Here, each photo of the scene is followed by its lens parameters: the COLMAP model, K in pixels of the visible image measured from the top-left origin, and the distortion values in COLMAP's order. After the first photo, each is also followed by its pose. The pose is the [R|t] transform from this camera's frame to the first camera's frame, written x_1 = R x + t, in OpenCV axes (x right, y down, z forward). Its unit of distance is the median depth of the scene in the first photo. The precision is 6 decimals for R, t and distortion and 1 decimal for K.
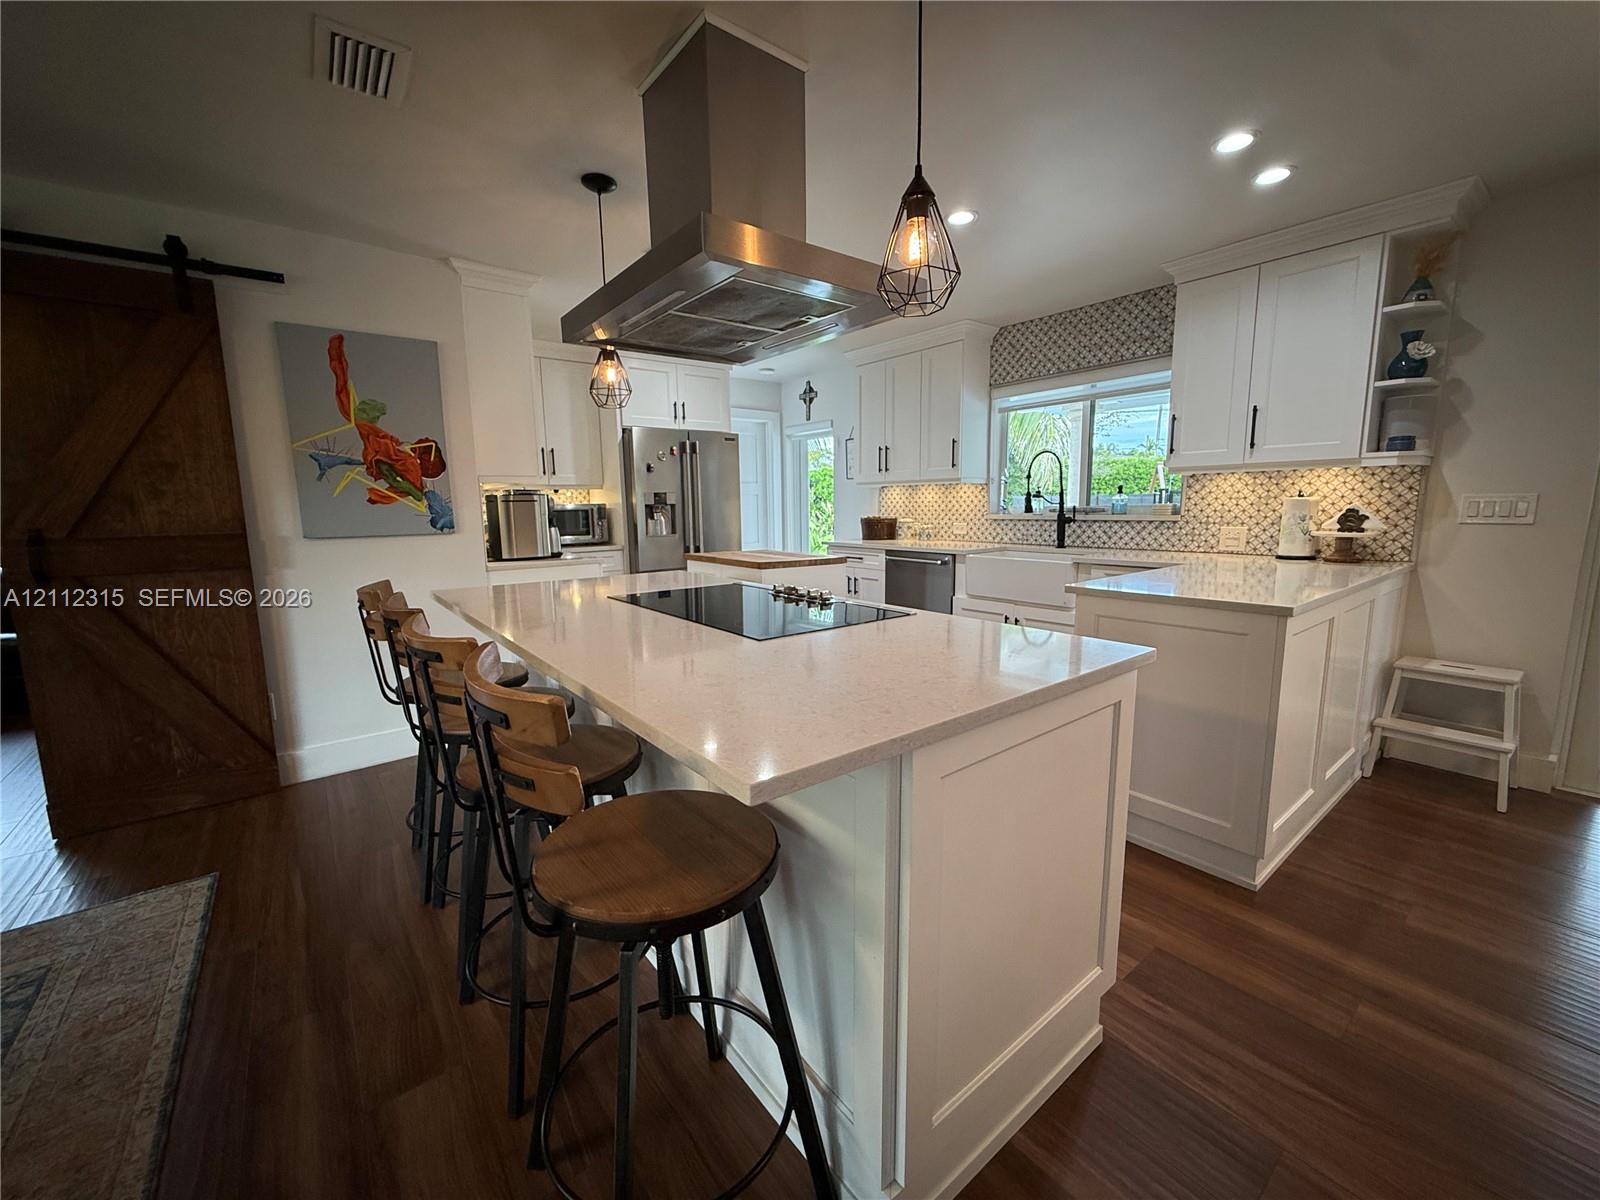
lens RADIAL K [[636.7, 0, 802.9], [0, 636.7, 597.1], [0, 0, 1]] dist [-0.006317, 0.000582]
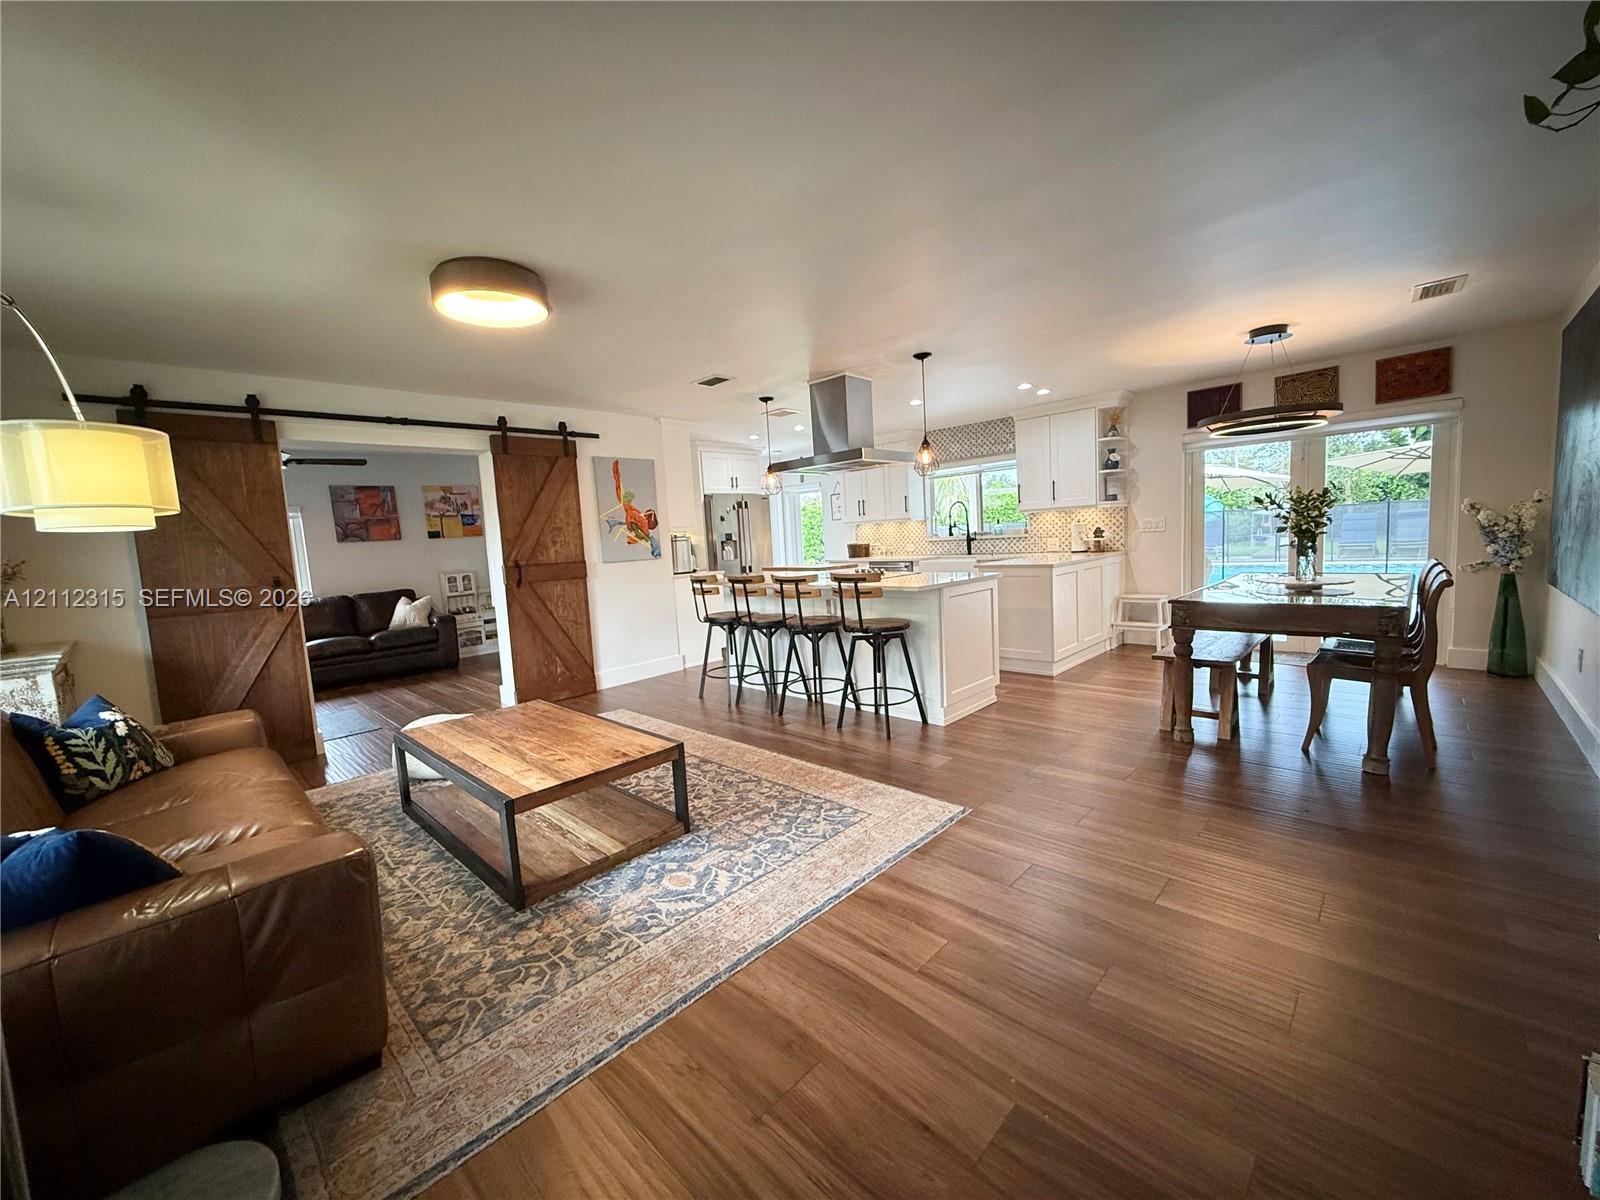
lens RADIAL K [[636.7, 0, 802.1], [0, 636.7, 598.0], [0, 0, 1]] dist [-0.006317, 0.000582]
pose [[0.989957, -0.053226, 0.130964, -0.409419], [0.060246, 0.996918, -0.050240, 0.142531], [-0.127886, 0.057626, 0.990113, -0.957032]]
